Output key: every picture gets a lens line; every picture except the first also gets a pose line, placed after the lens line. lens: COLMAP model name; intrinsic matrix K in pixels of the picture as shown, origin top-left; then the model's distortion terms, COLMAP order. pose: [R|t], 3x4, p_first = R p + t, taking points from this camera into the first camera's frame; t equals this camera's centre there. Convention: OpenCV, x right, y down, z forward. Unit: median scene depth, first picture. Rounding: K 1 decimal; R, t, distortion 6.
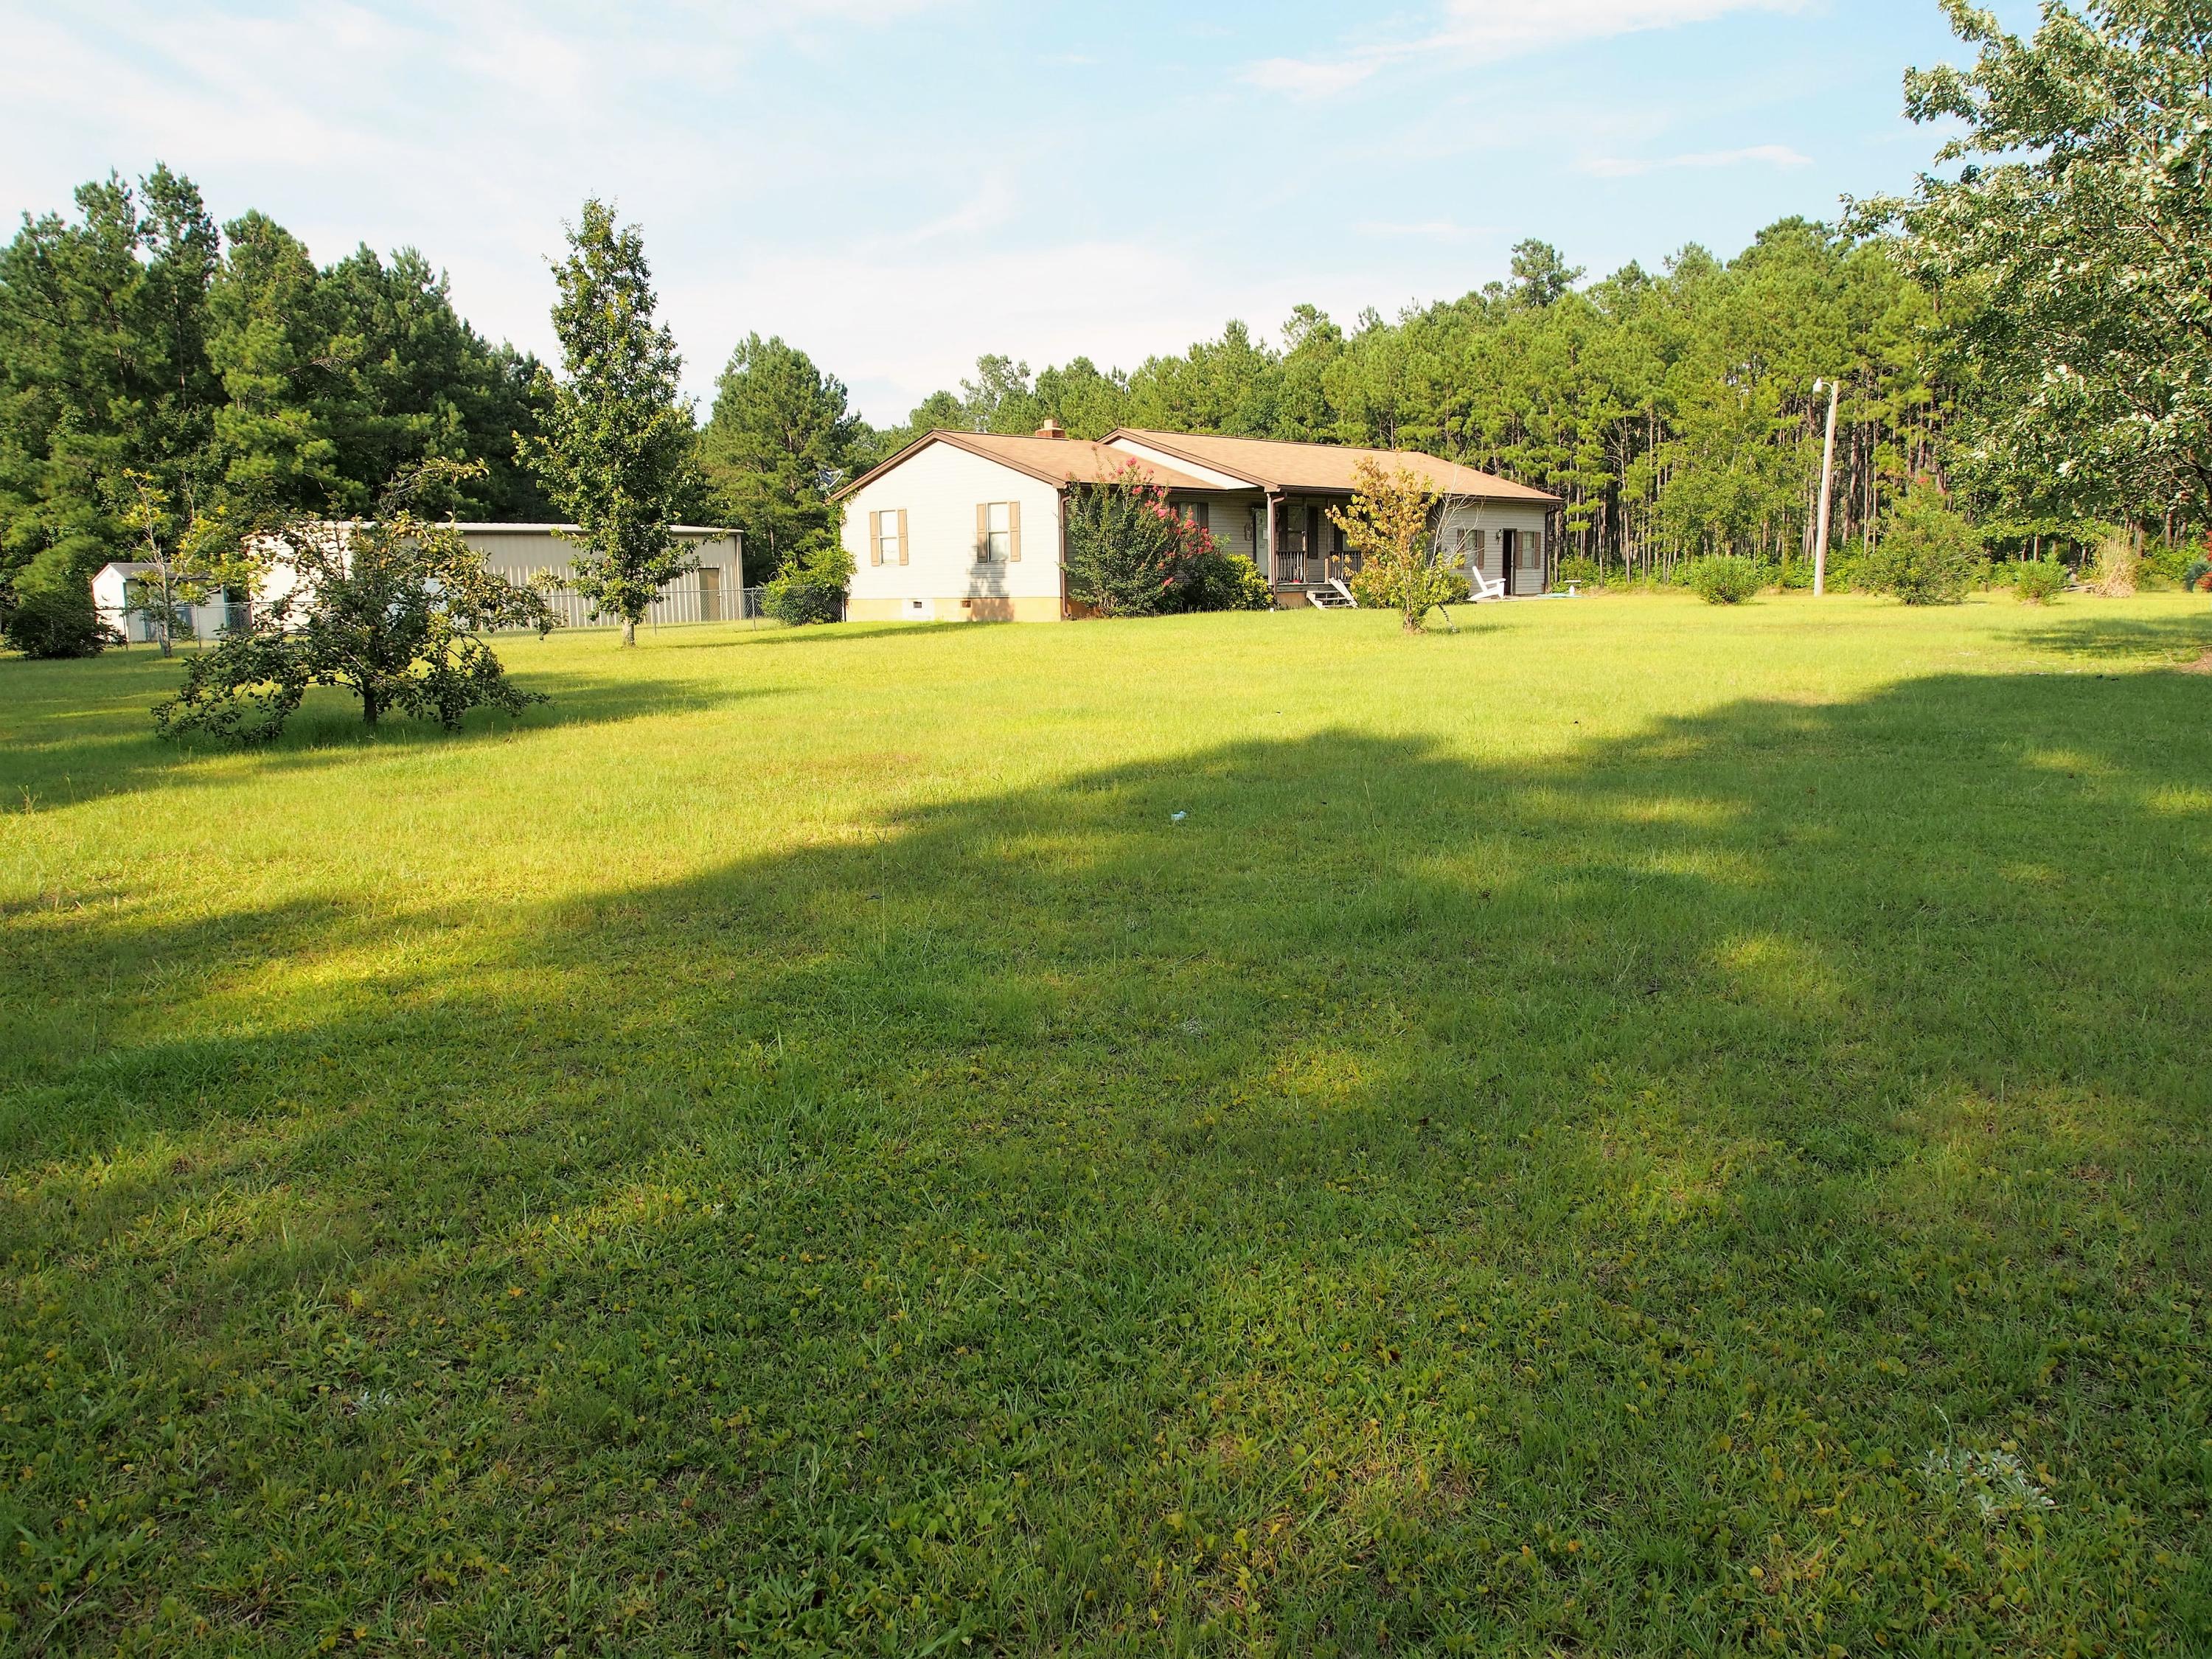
lens RADIAL K [[1511.9, 0, 1125.7], [0, 1511.9, 823.6], [0, 0, 1]] dist [-0.030516, 0.013254]
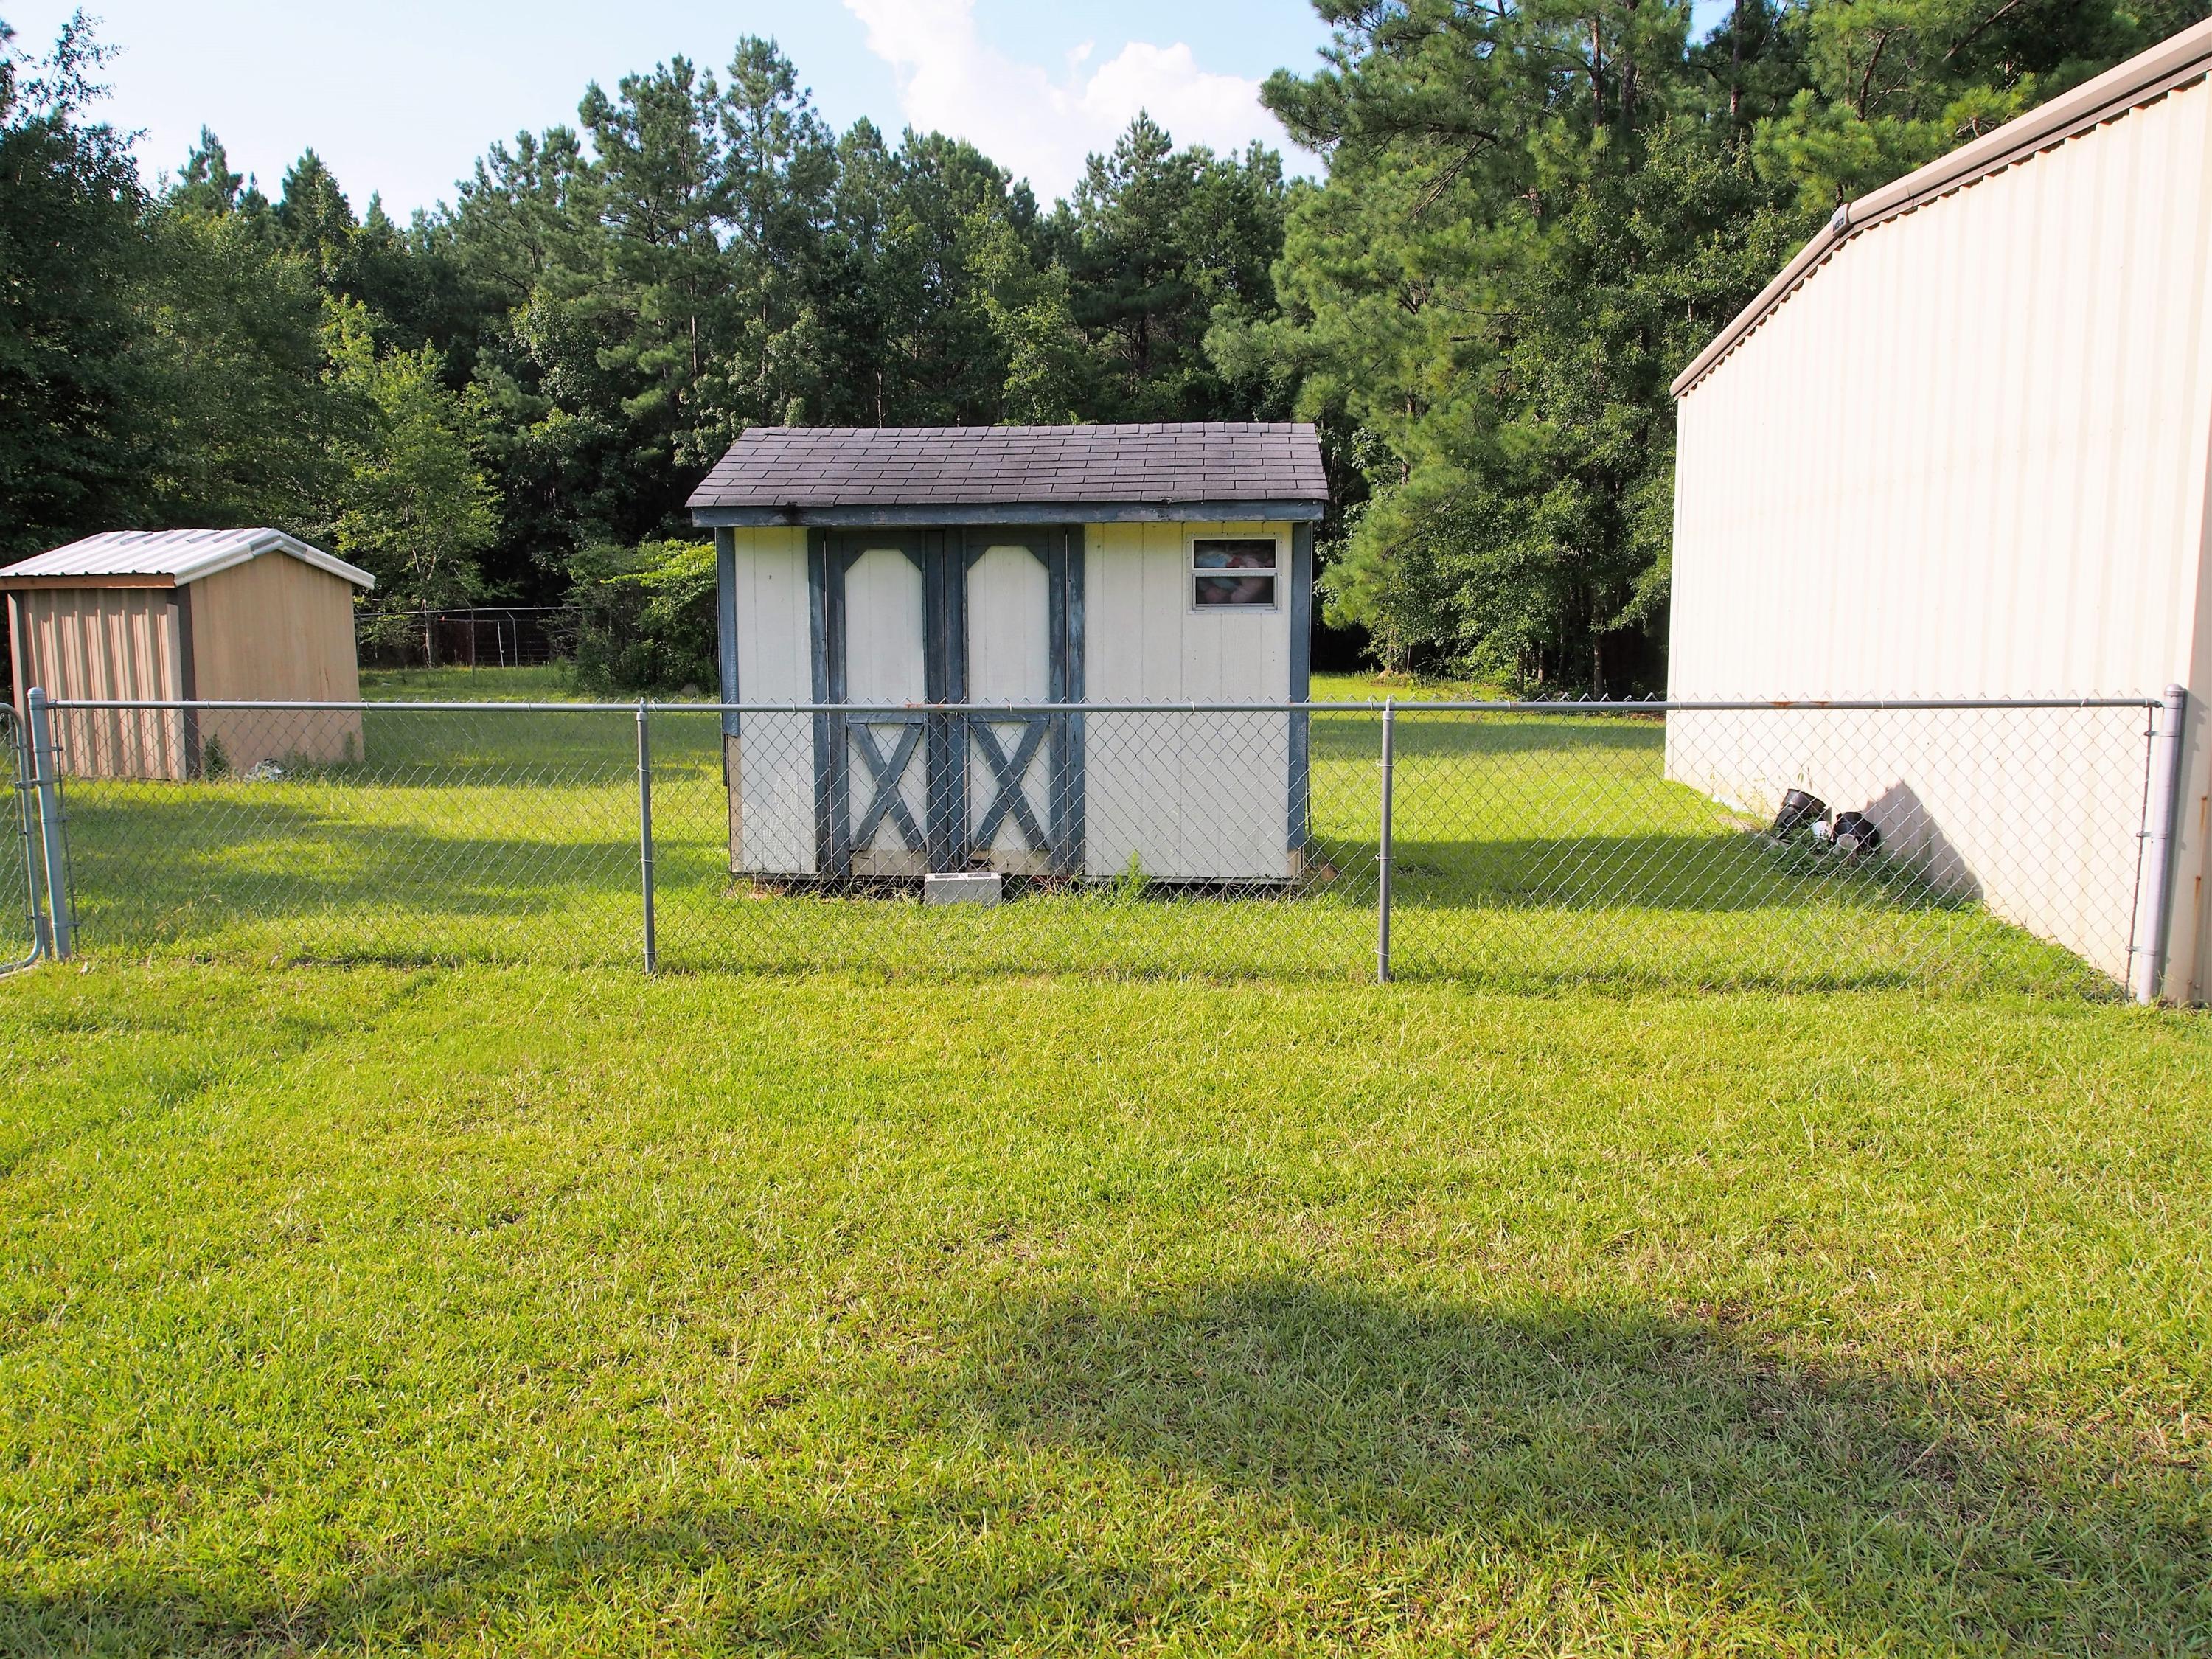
lens RADIAL K [[1511.9, 0, 1125.7], [0, 1511.9, 823.6], [0, 0, 1]] dist [-0.030516, 0.013254]
pose [[0.517714, 0.135593, -0.844741, -0.266069], [-0.135944, 0.987855, 0.075250, -0.082184], [0.844684, 0.075880, 0.529859, 0.512107]]
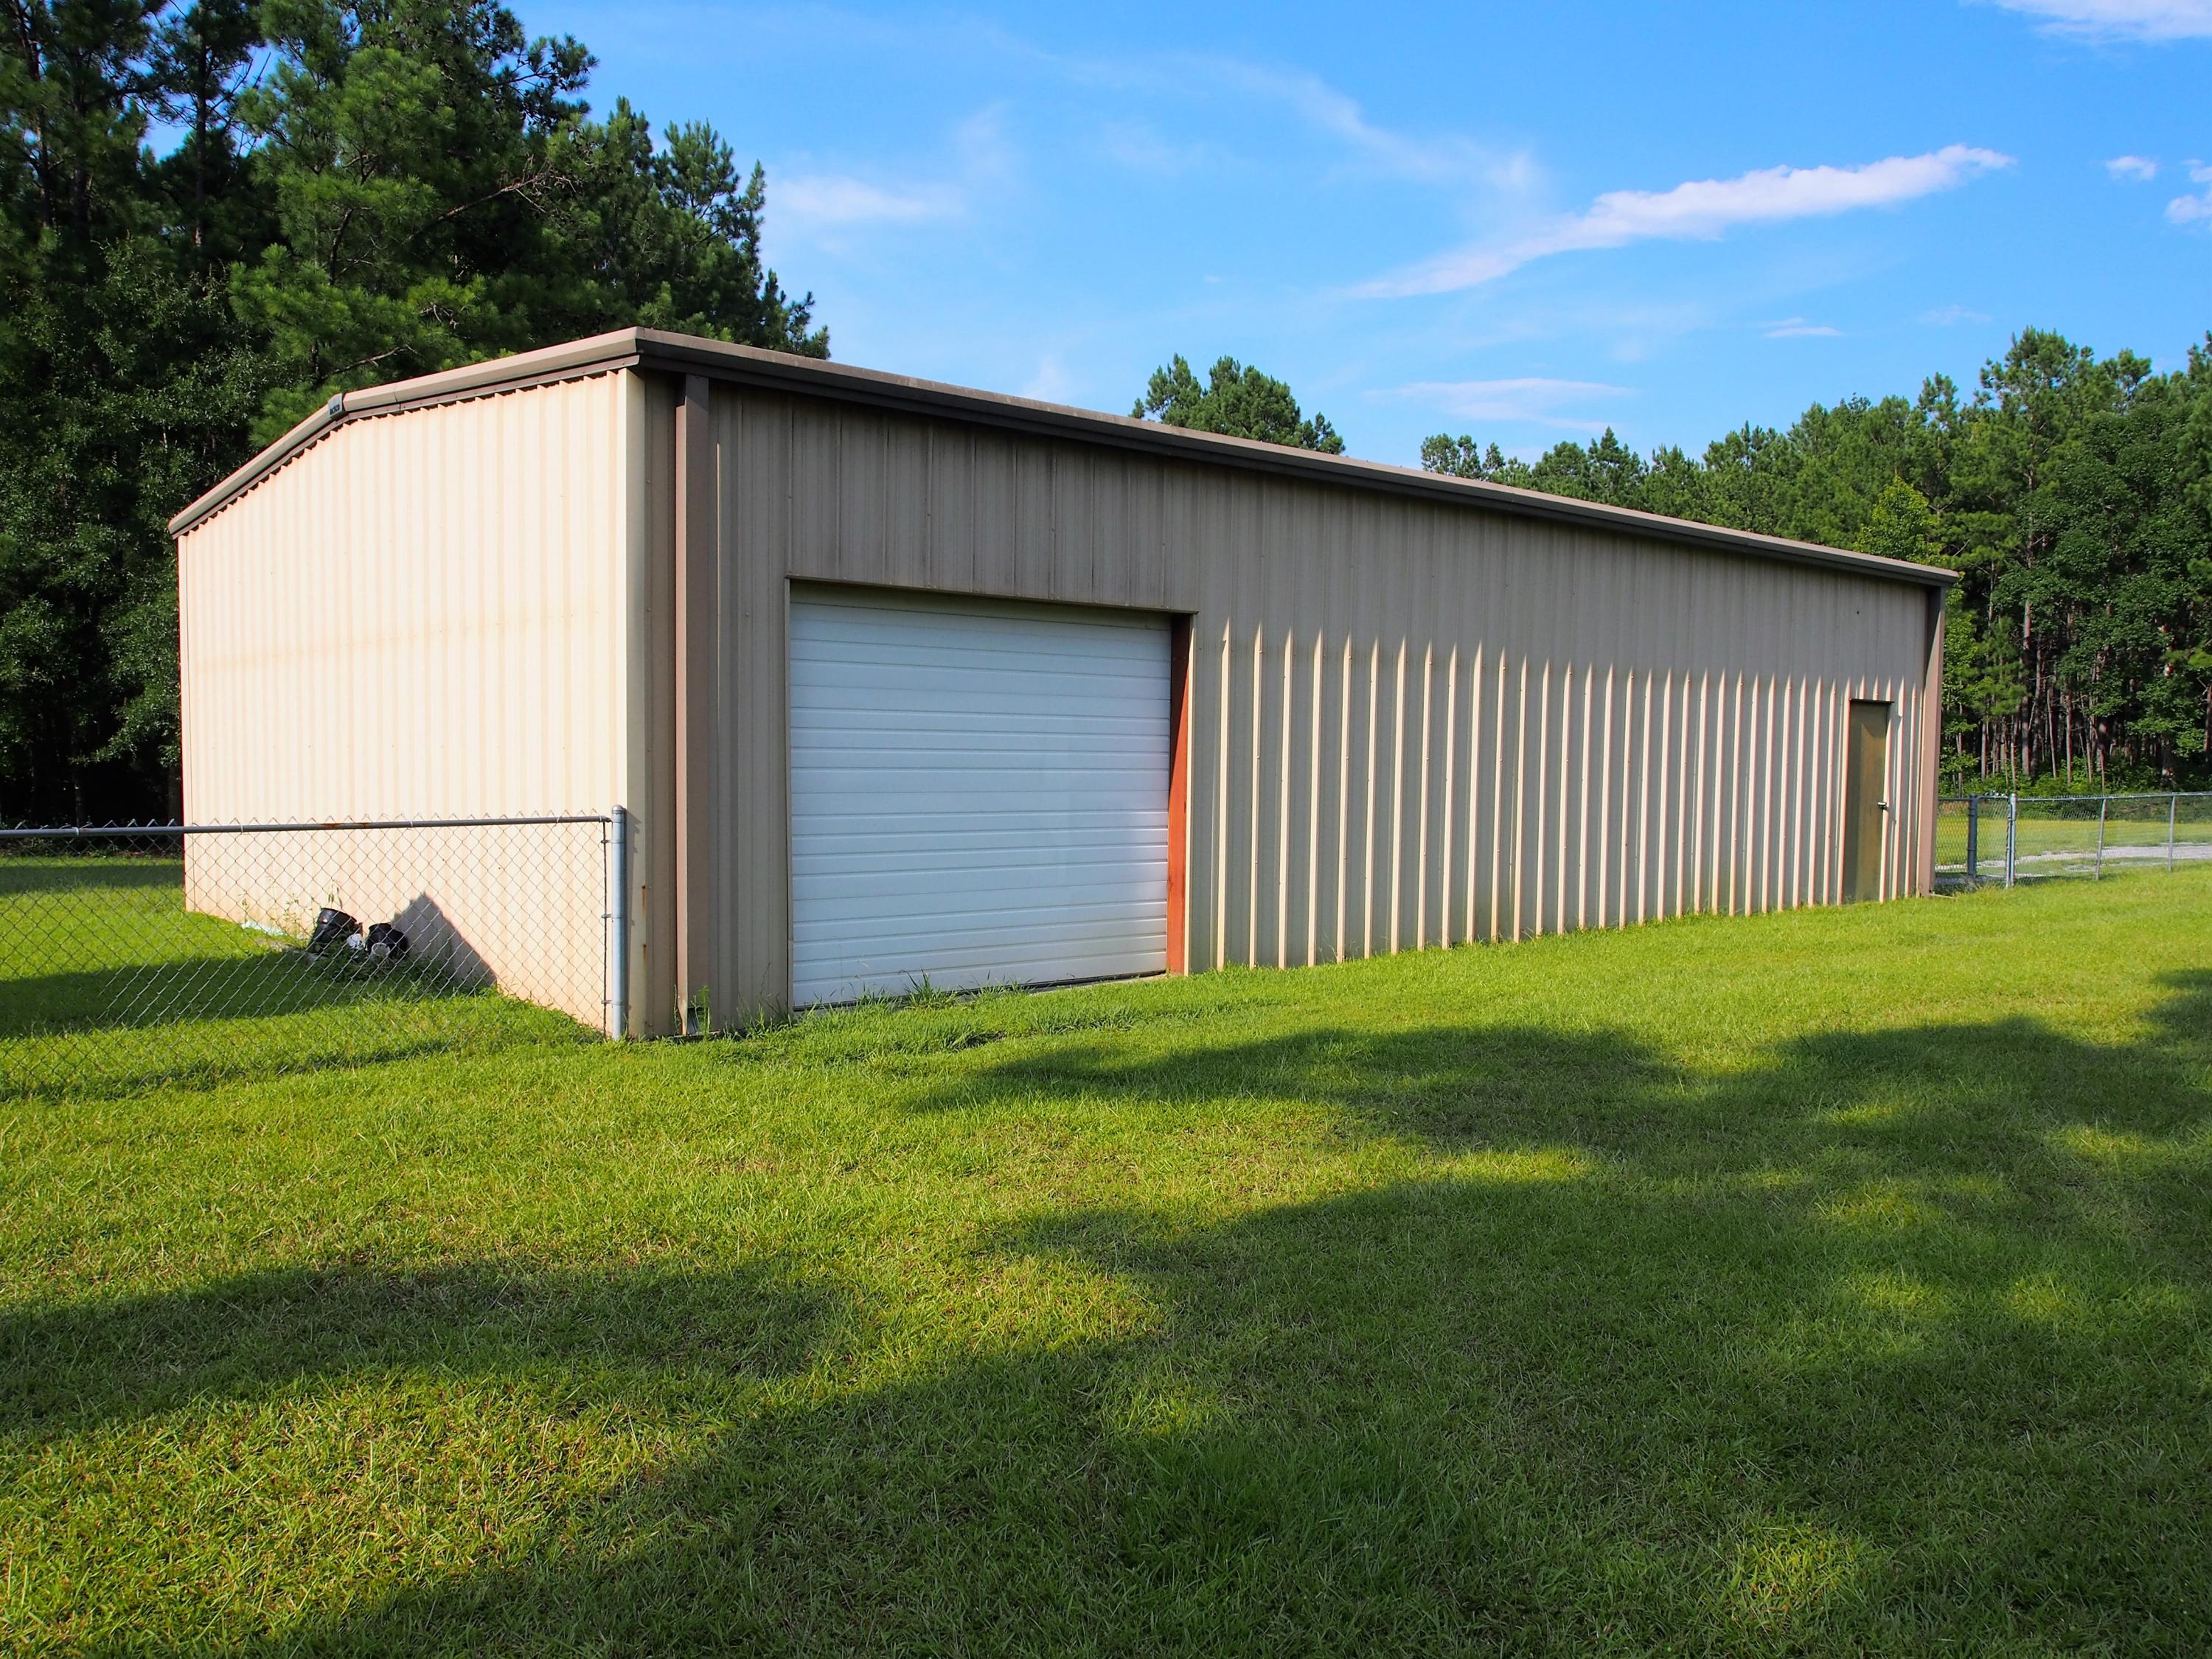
lens RADIAL K [[1511.9, 0, 1125.7], [0, 1511.9, 823.6], [0, 0, 1]] dist [-0.030516, 0.013254]
pose [[0.994408, 0.038640, -0.098284, -0.257992], [-0.048952, 0.993291, -0.104769, -0.080159], [0.093577, 0.108994, 0.989628, 0.496320]]
